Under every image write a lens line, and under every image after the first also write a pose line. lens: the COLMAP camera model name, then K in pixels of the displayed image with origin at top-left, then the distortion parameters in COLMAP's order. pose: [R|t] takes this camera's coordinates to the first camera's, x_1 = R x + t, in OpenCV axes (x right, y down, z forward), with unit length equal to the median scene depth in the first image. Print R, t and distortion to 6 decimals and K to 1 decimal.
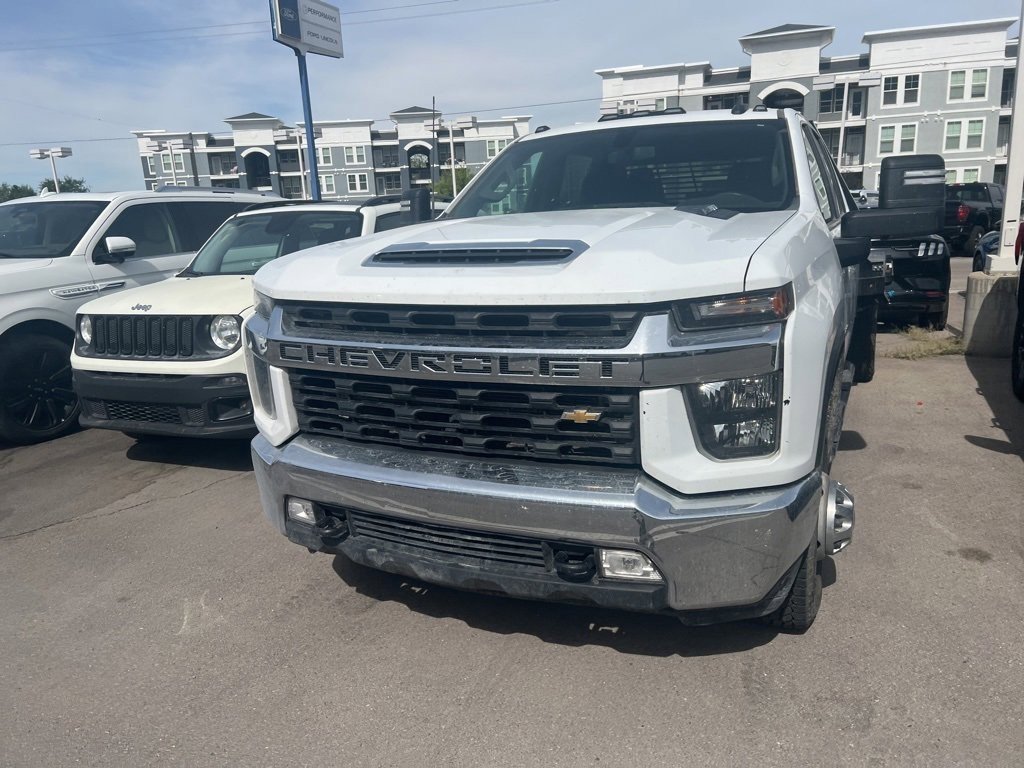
lens RADIAL K [[769.4, 0, 504.2], [0, 769.4, 385.2], [0, 0, 1]] dist [0.049063, -0.056694]
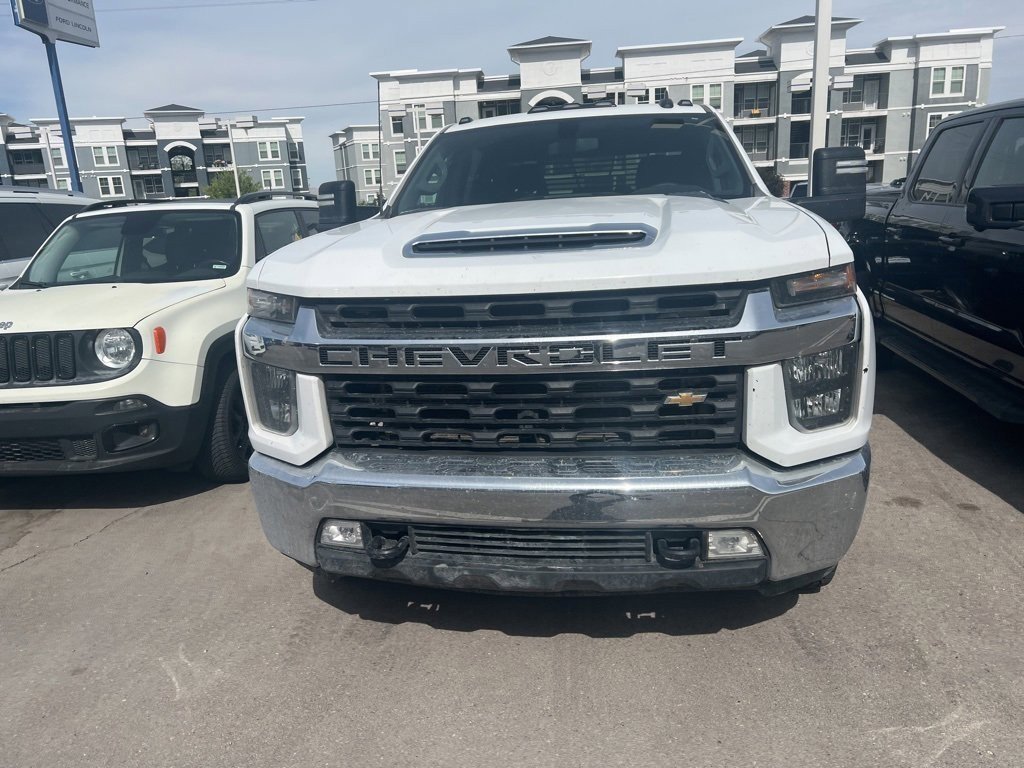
lens RADIAL K [[769.4, 0, 504.2], [0, 769.4, 385.2], [0, 0, 1]] dist [0.049063, -0.056694]
pose [[0.960854, -0.073163, 0.267219, -0.177452], [0.074390, 0.997214, 0.005540, -0.000185], [-0.266880, 0.014555, 0.963620, 0.050433]]
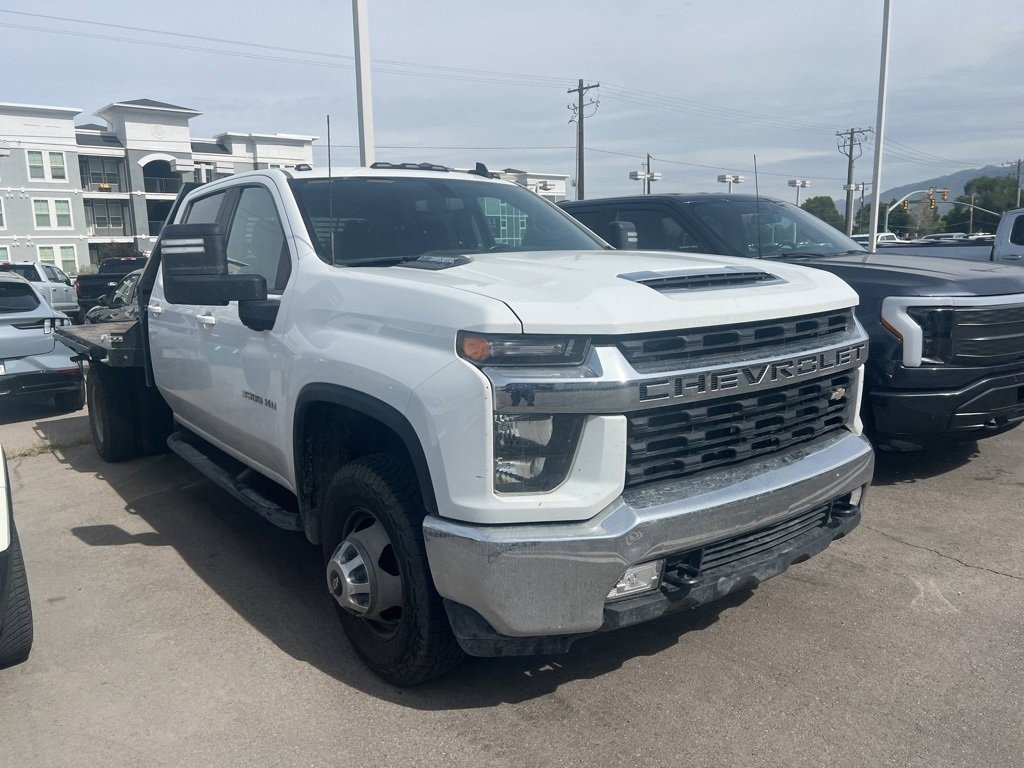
lens RADIAL K [[768.9, 0, 503.6], [0, 768.9, 375.3], [0, 0, 1]] dist [0.050860, -0.057793]
pose [[0.471371, -0.111067, 0.874913, -0.606770], [0.205450, 0.978574, 0.013538, -0.057927], [-0.857671, 0.173369, 0.484090, 0.388777]]
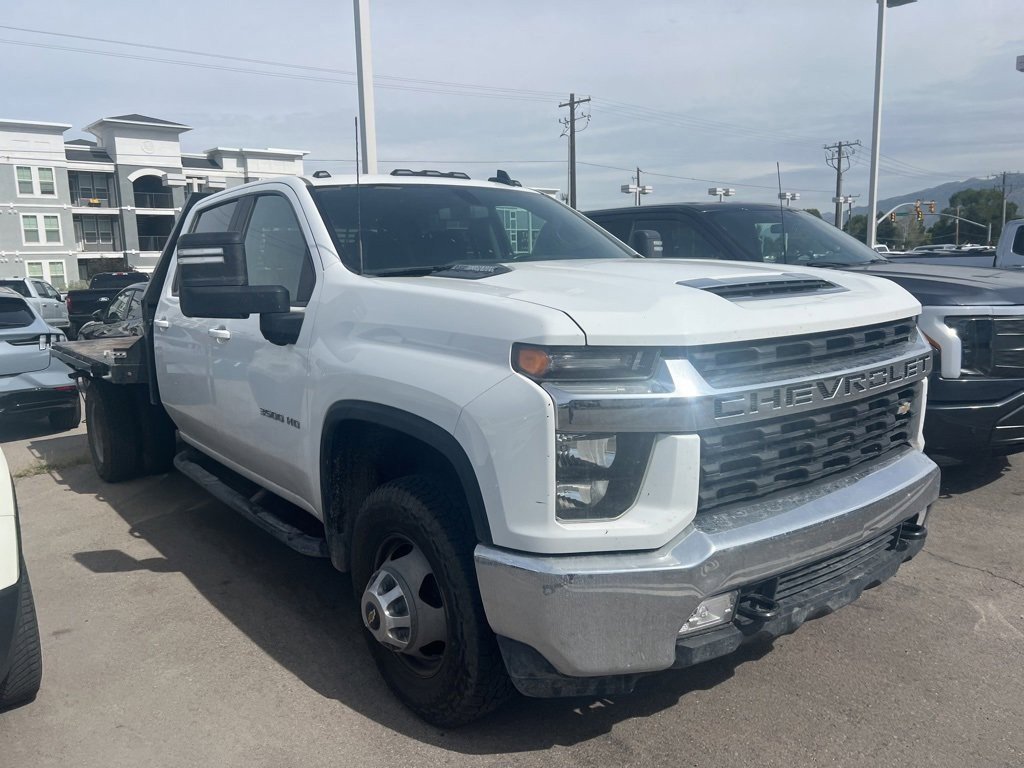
lens RADIAL K [[768.9, 0, 503.6], [0, 768.9, 375.3], [0, 0, 1]] dist [0.050860, -0.057793]
pose [[0.459885, -0.099065, 0.882435, -0.592265], [0.212068, 0.977255, -0.000810, -0.067475], [-0.862284, 0.187509, 0.470433, 0.441561]]
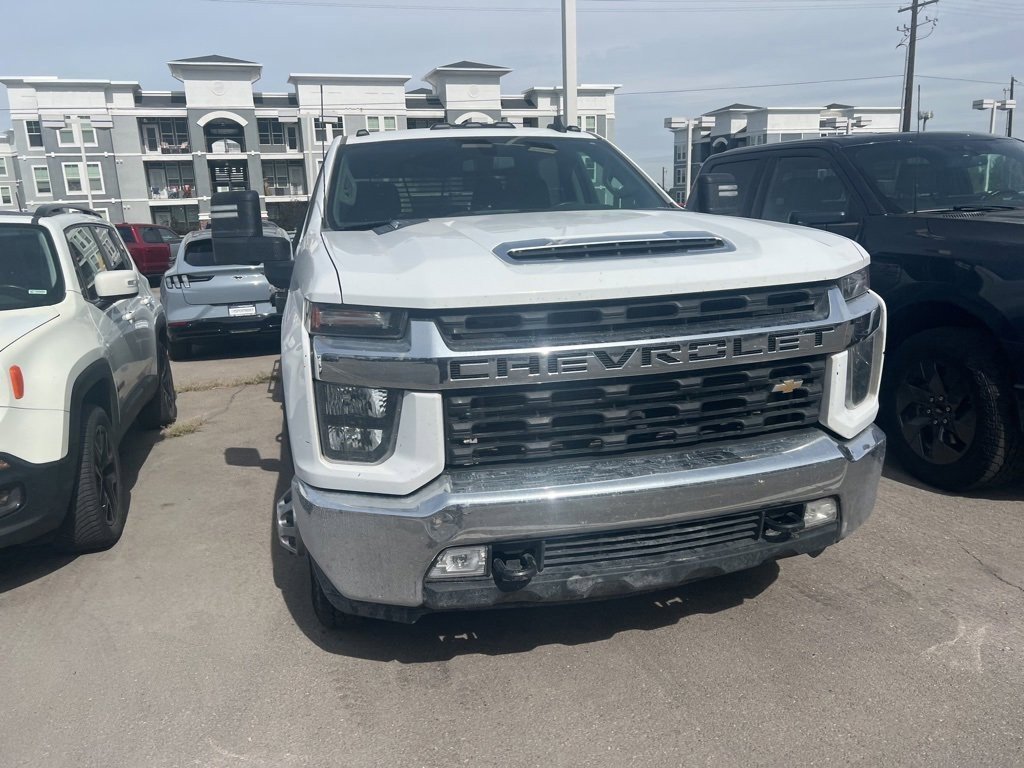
lens RADIAL K [[768.9, 0, 503.6], [0, 768.9, 375.3], [0, 0, 1]] dist [0.050860, -0.057793]
pose [[0.770543, -0.121273, 0.625744, -0.413493], [0.150155, 0.988640, 0.006702, -0.019879], [-0.619448, 0.088795, 0.780000, 0.179578]]
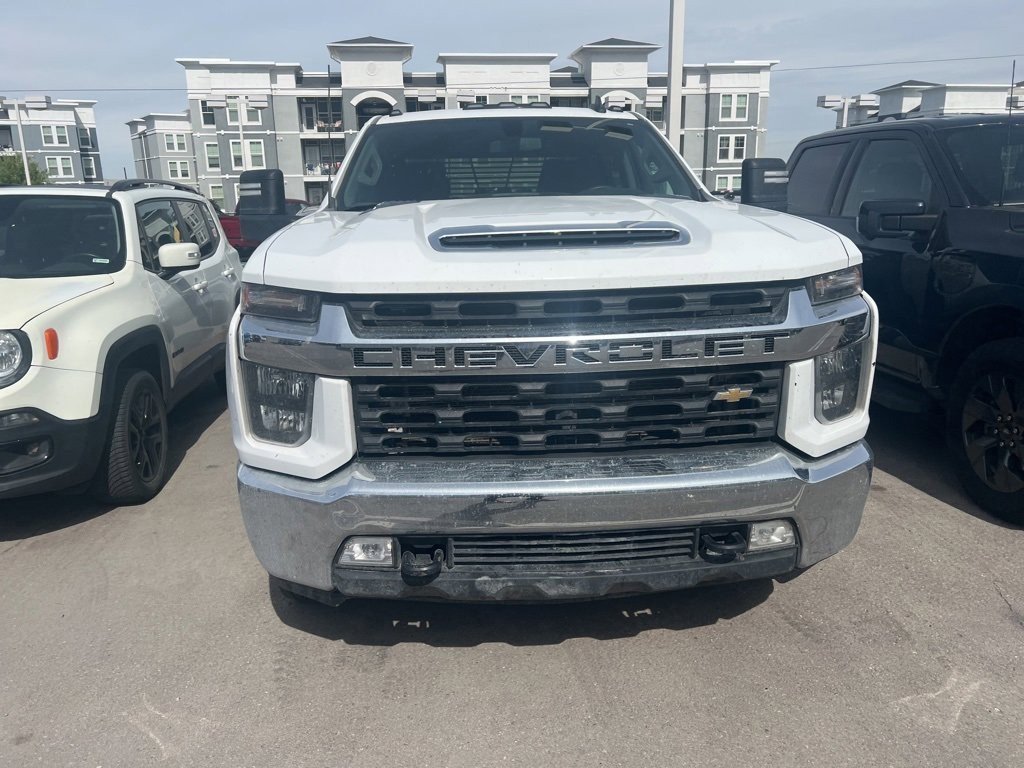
lens RADIAL K [[769.8, 0, 503.9], [0, 769.8, 370.5], [0, 0, 1]] dist [0.050134, -0.057607]
pose [[0.872873, -0.083515, 0.480748, -0.295517], [0.093093, 0.995650, 0.003939, -0.010610], [-0.478985, 0.041316, 0.876850, 0.119297]]
